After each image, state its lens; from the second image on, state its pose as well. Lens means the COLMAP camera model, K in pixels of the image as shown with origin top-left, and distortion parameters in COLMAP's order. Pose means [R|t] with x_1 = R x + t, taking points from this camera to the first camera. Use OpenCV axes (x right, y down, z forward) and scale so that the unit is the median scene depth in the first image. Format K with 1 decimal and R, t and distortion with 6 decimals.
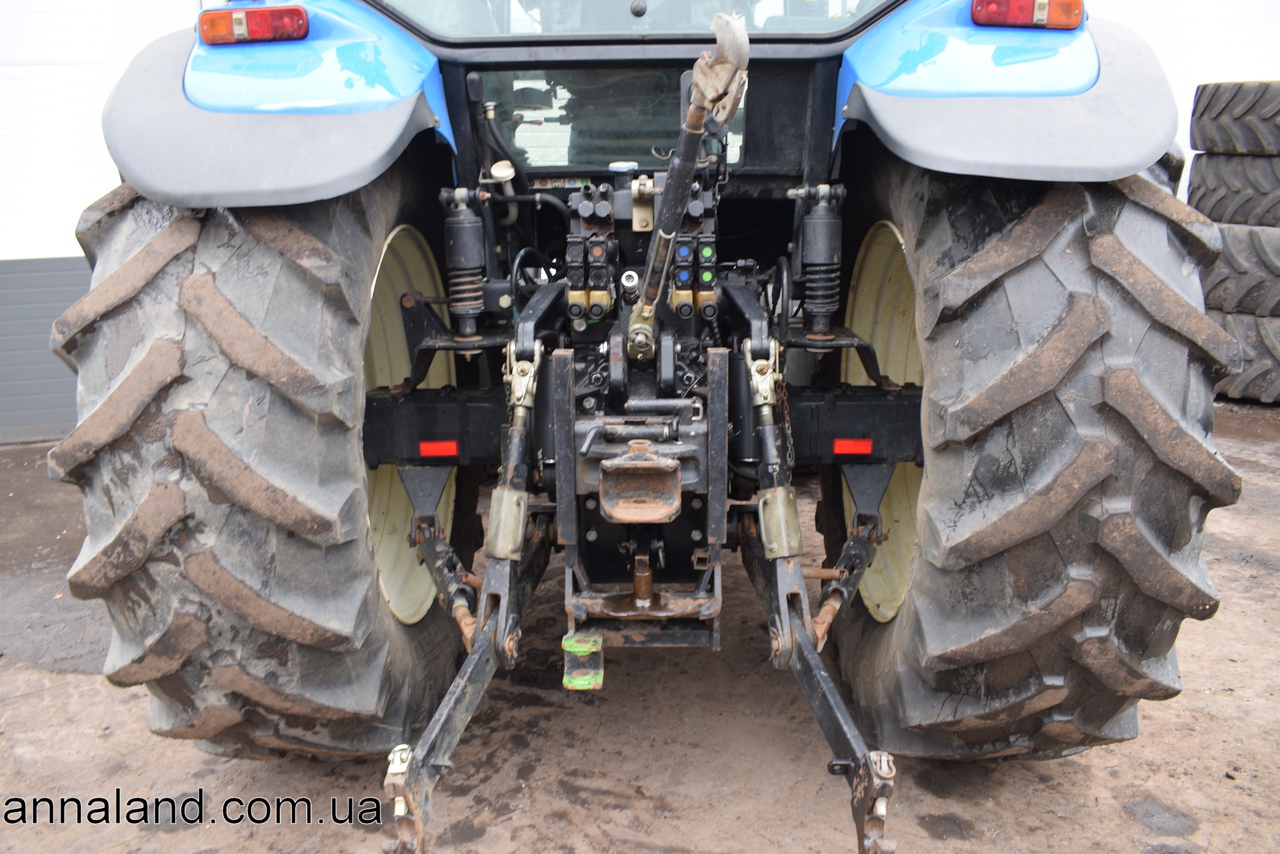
lens RADIAL K [[998.4, 0, 638.2], [0, 998.4, 432.6], [0, 0, 1]] dist [-0.098663, 0.015256]
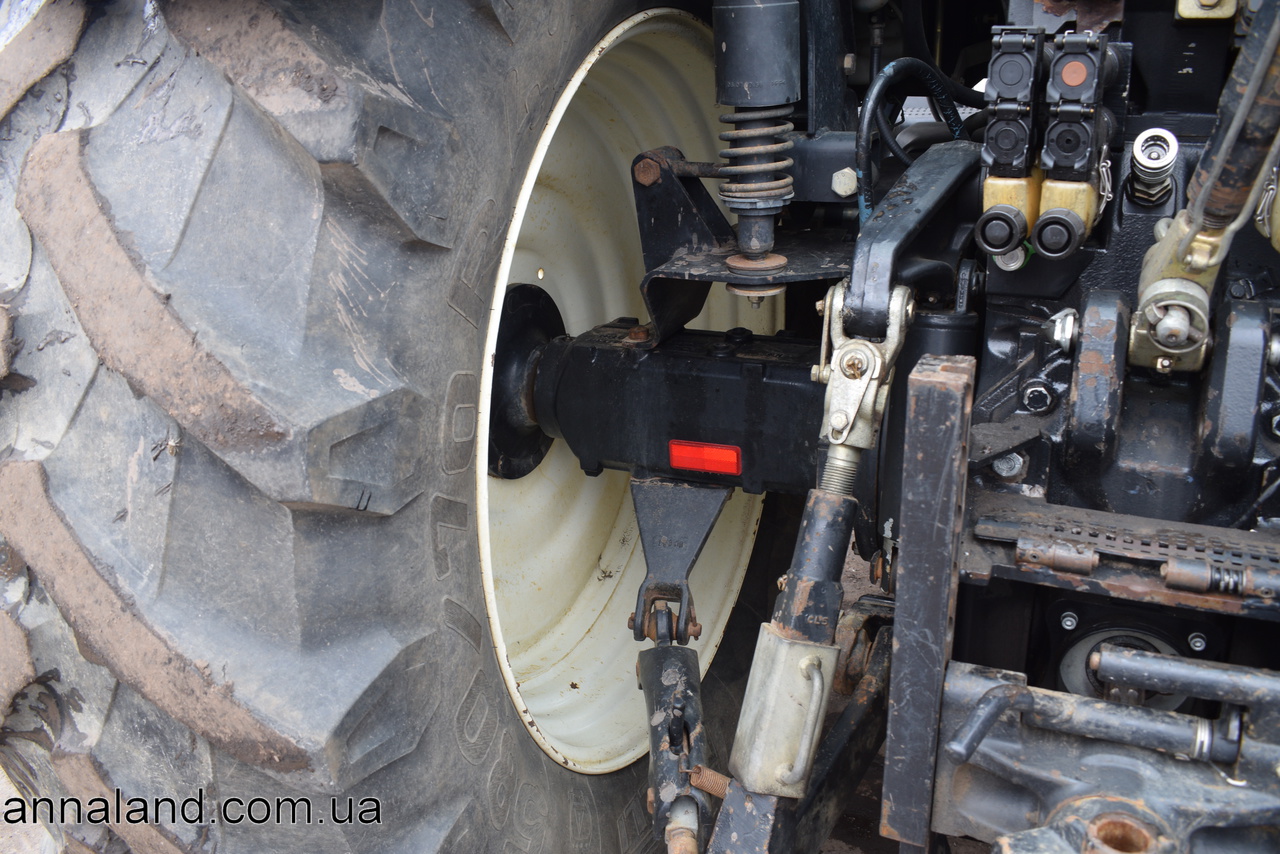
lens RADIAL K [[1087.2, 0, 642.4], [0, 1087.2, 429.8], [0, 0, 1]] dist [-0.086788, 0.006896]
pose [[0.922519, 0.118005, -0.367470, -0.028601], [-0.060651, 0.984607, 0.163923, -0.106955], [0.381157, -0.128934, 0.915475, 0.564103]]
